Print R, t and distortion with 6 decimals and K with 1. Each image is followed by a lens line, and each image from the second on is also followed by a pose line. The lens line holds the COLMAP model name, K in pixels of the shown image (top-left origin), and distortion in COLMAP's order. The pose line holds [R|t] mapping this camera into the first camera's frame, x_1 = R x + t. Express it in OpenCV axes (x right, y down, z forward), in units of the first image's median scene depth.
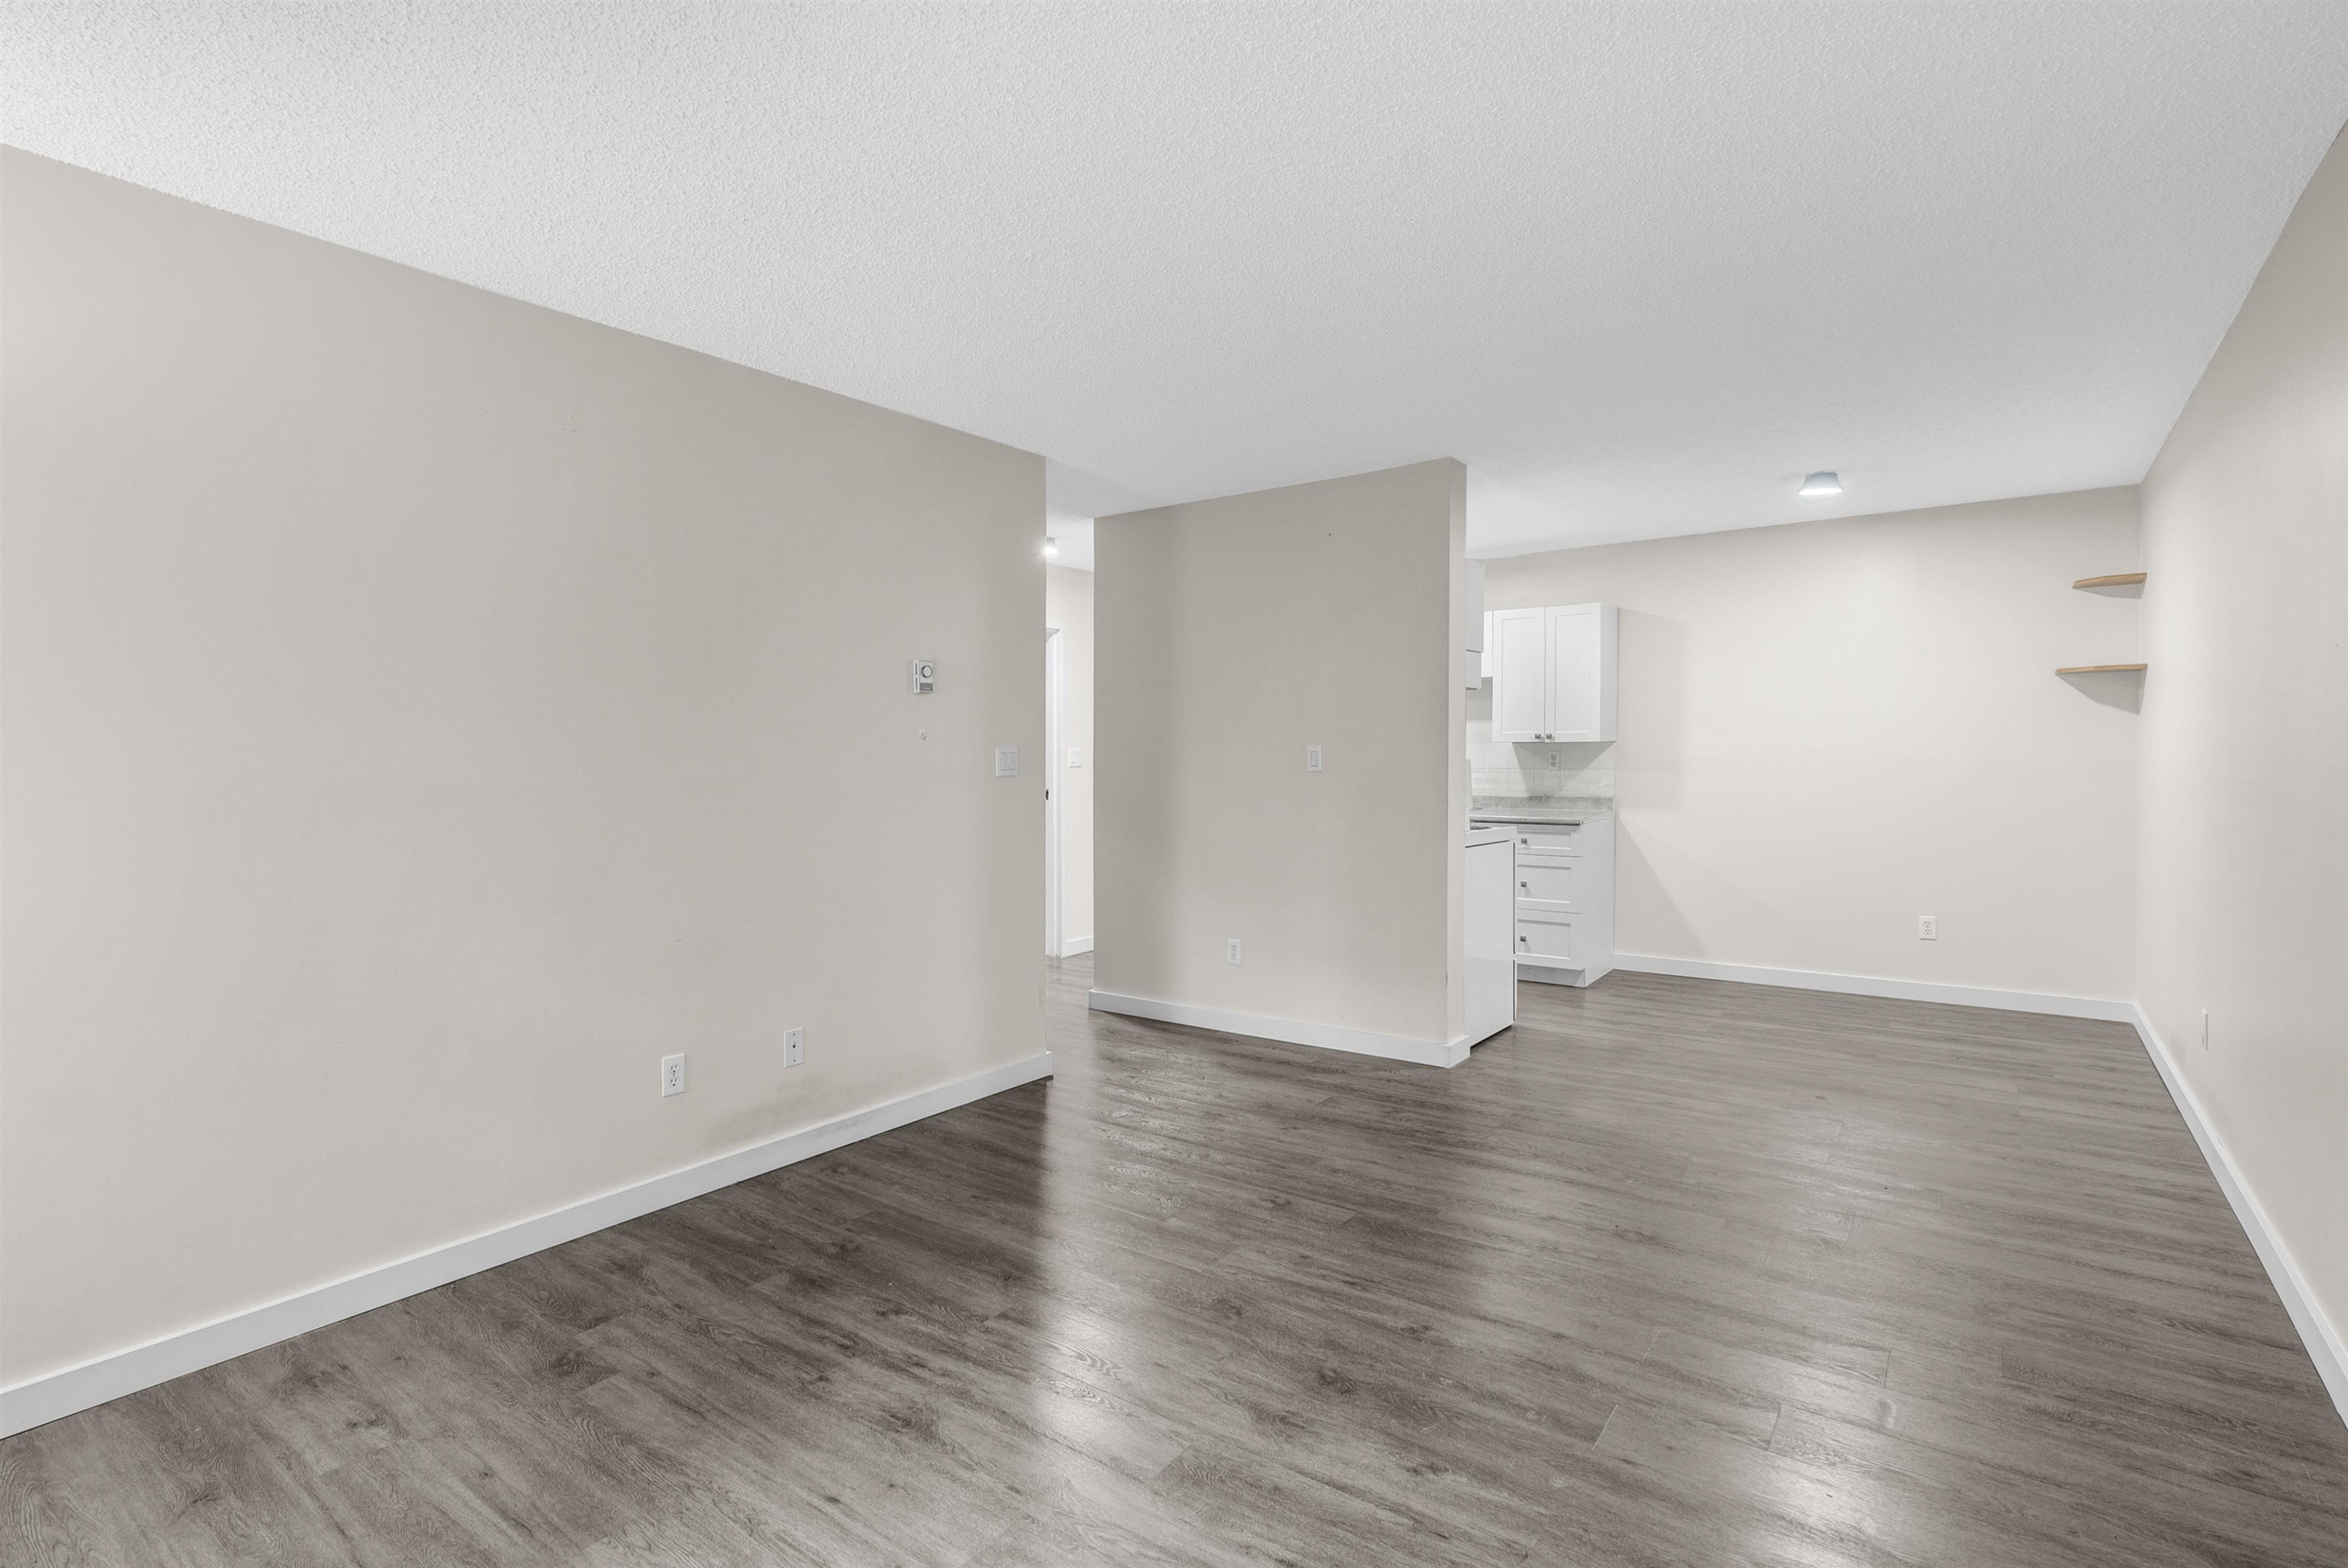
lens RADIAL K [[1085.2, 0, 1175.4], [0, 1085.2, 776.5], [0, 0, 1]] dist [-0.000250, 0.000414]
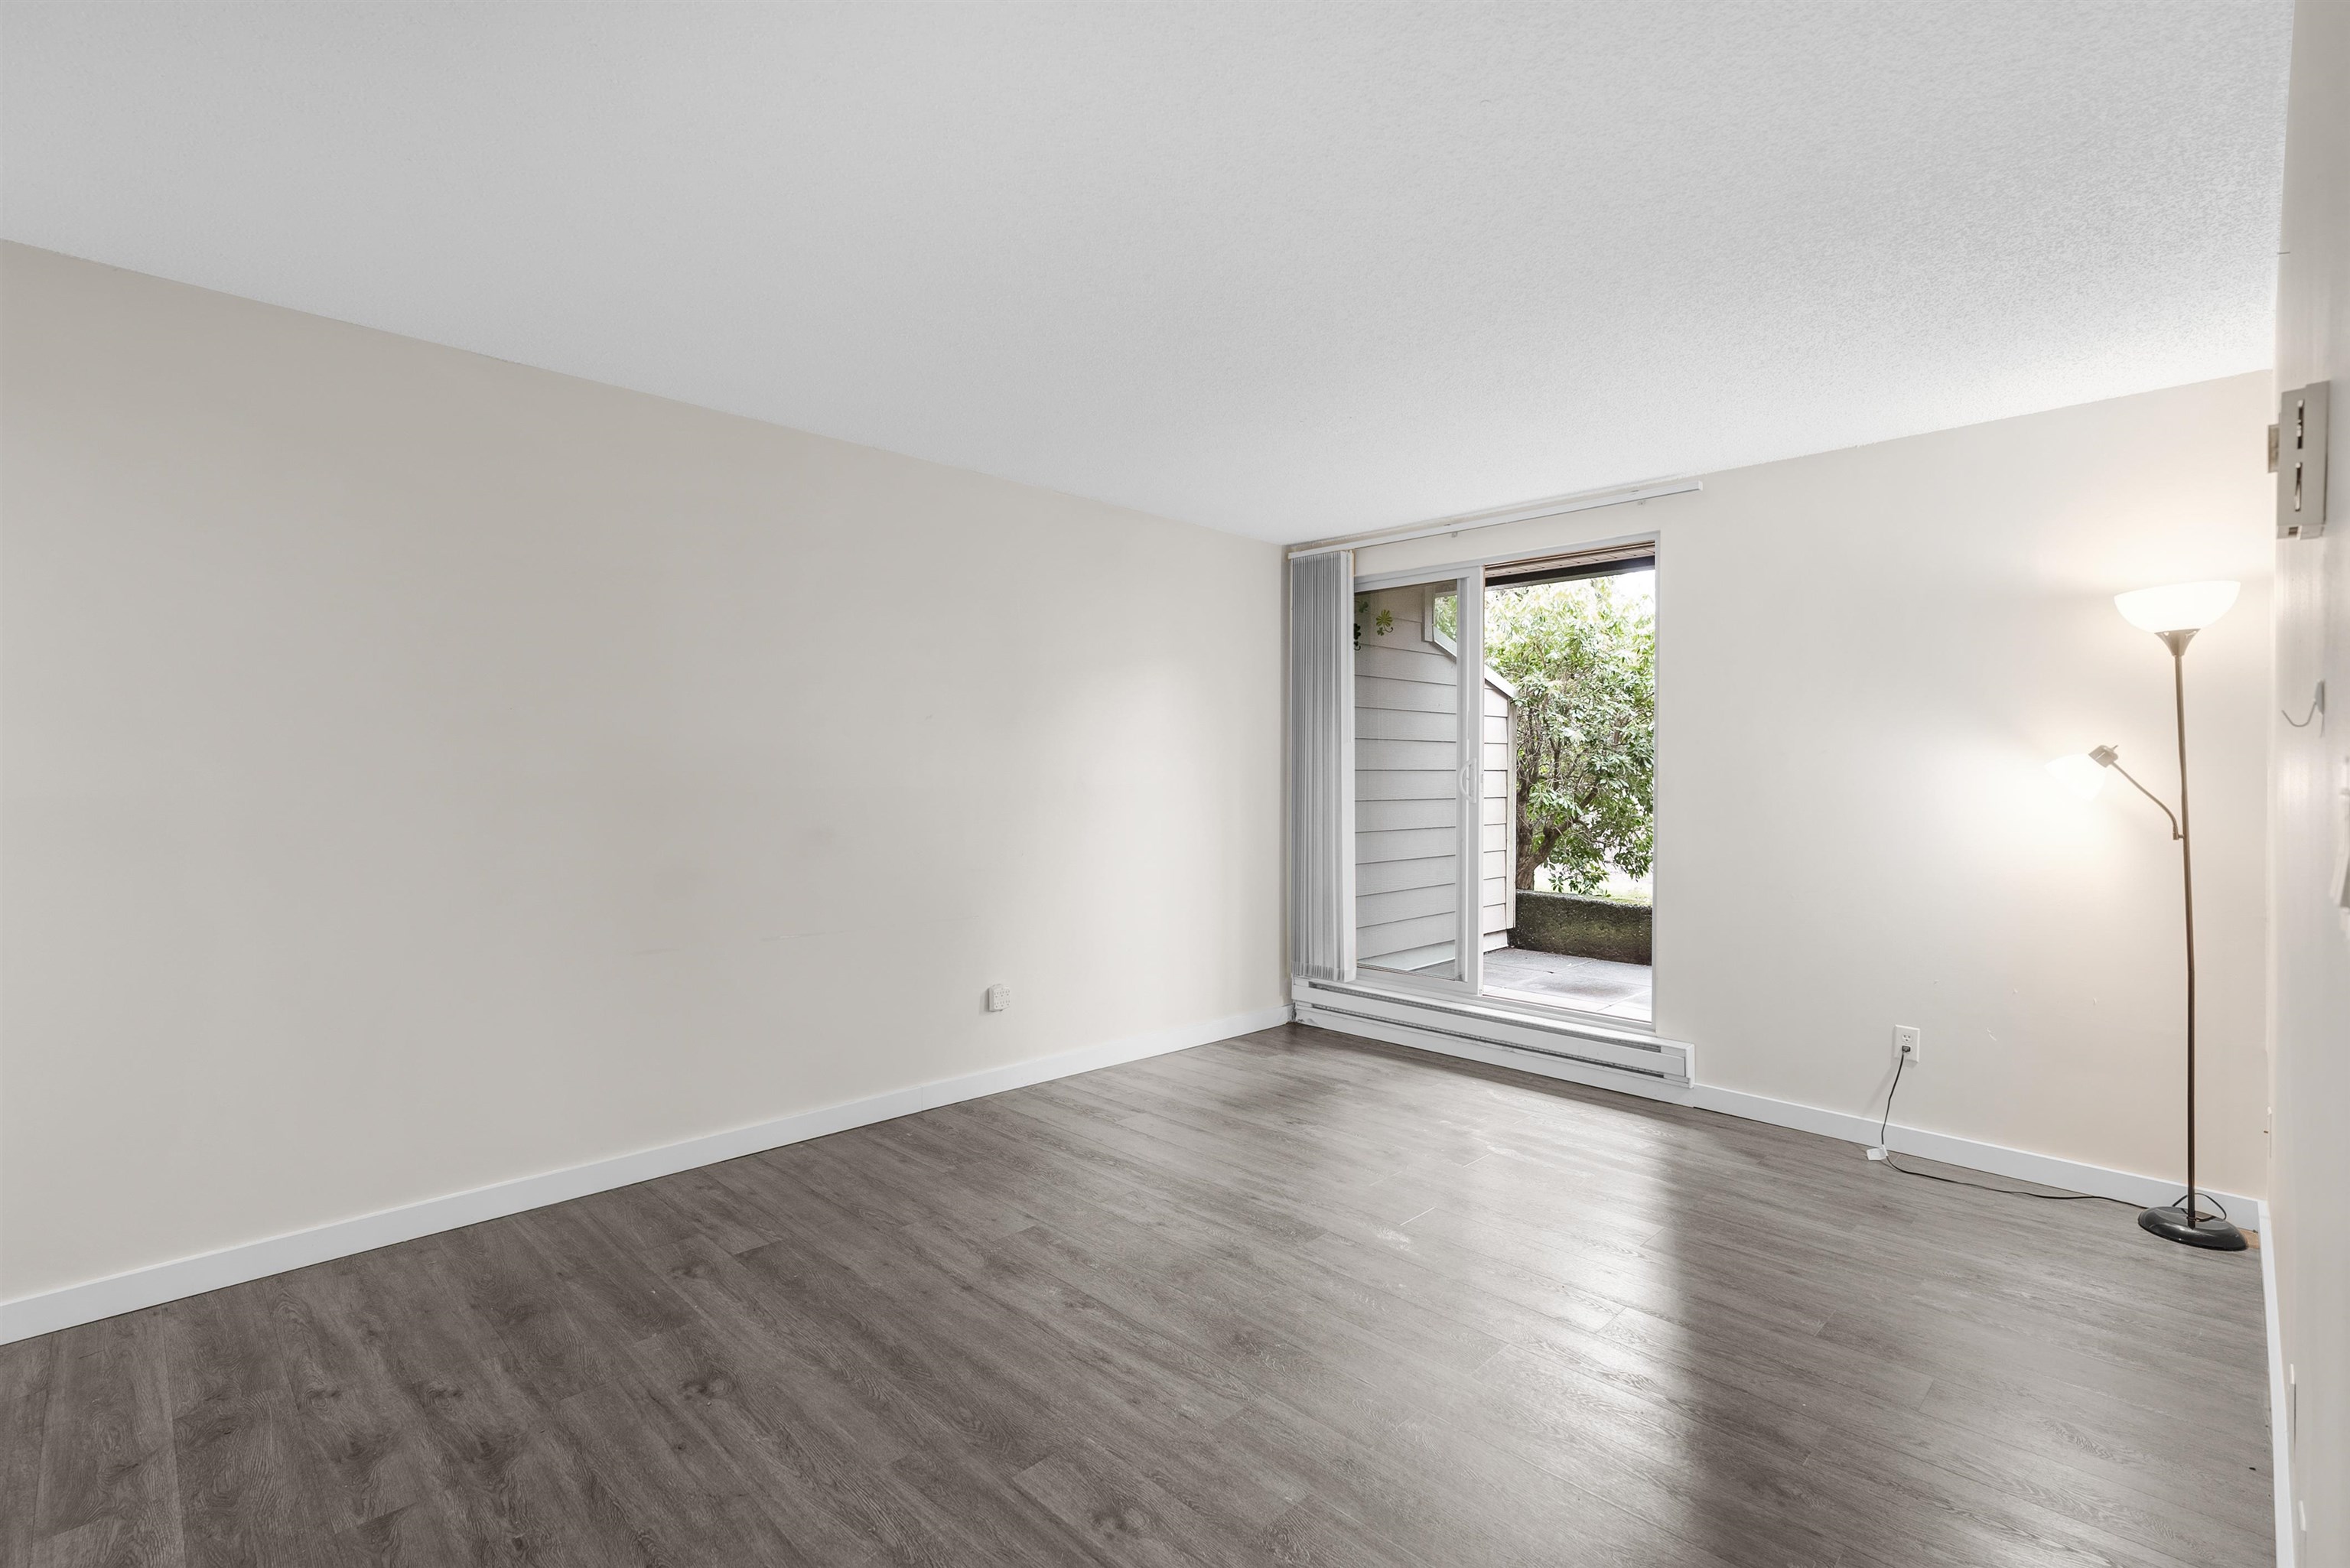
lens RADIAL K [[1086.2, 0, 1173.5], [0, 1086.2, 776.2], [0, 0, 1]] dist [-0.000250, 0.000414]
pose [[-0.987293, -0.001333, 0.158905, -0.041081], [0.000627, 0.999924, 0.012283, -0.036447], [-0.158909, 0.012227, -0.987218, 1.951236]]
